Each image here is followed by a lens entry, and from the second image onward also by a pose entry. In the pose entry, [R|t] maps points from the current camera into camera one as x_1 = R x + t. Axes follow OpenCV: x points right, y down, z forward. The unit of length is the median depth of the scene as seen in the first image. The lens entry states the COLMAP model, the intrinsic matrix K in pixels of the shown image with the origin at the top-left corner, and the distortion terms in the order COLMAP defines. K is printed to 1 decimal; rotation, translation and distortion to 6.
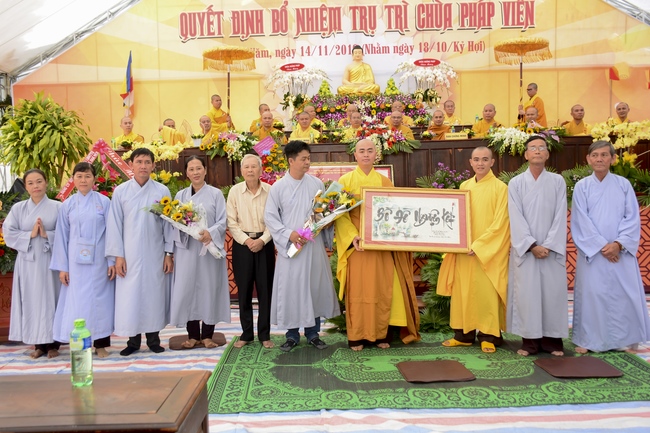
lens RADIAL K [[598.7, 0, 325.0], [0, 598.7, 216.5], [0, 0, 1]] dist [-0.053133, 0.002802]
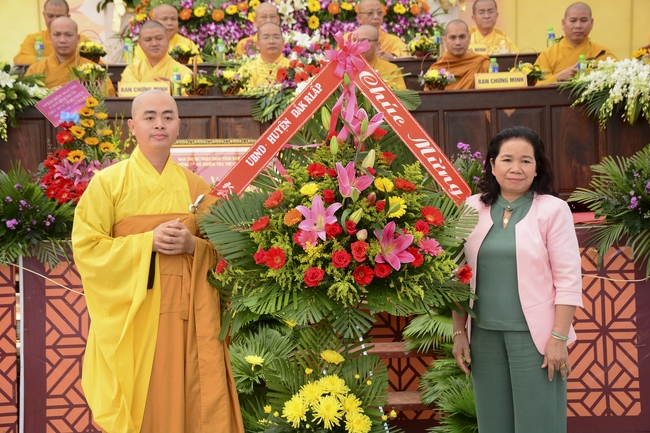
lens RADIAL K [[1583.5, 0, 325.0], [0, 1583.5, 216.5], [0, 0, 1]] dist [0.718495, 0.620434]
pose [[0.995944, -0.002028, 0.089954, -0.016541], [0.005054, 0.999428, -0.033424, 0.004966], [-0.089835, 0.033743, 0.995385, -0.163472]]
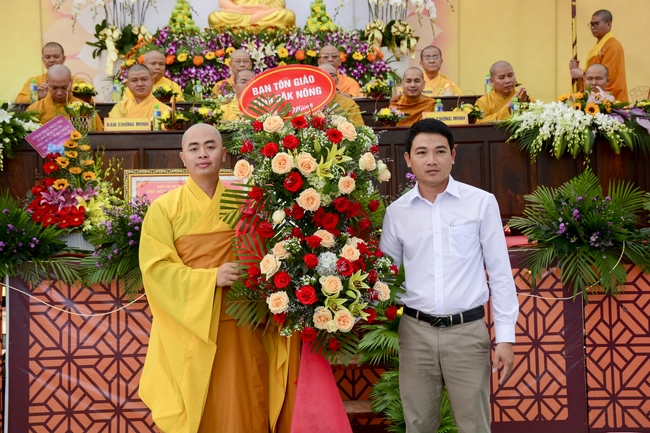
lens RADIAL K [[1277.8, 0, 327.2], [0, 1277.8, 197.5], [0, 0, 1]] dist [0.351953, 0.258157]
pose [[0.994516, 0.004791, 0.104479, 0.009047], [0.001453, 0.998221, -0.059610, -0.004602], [-0.104578, 0.059435, 0.992739, -0.051814]]
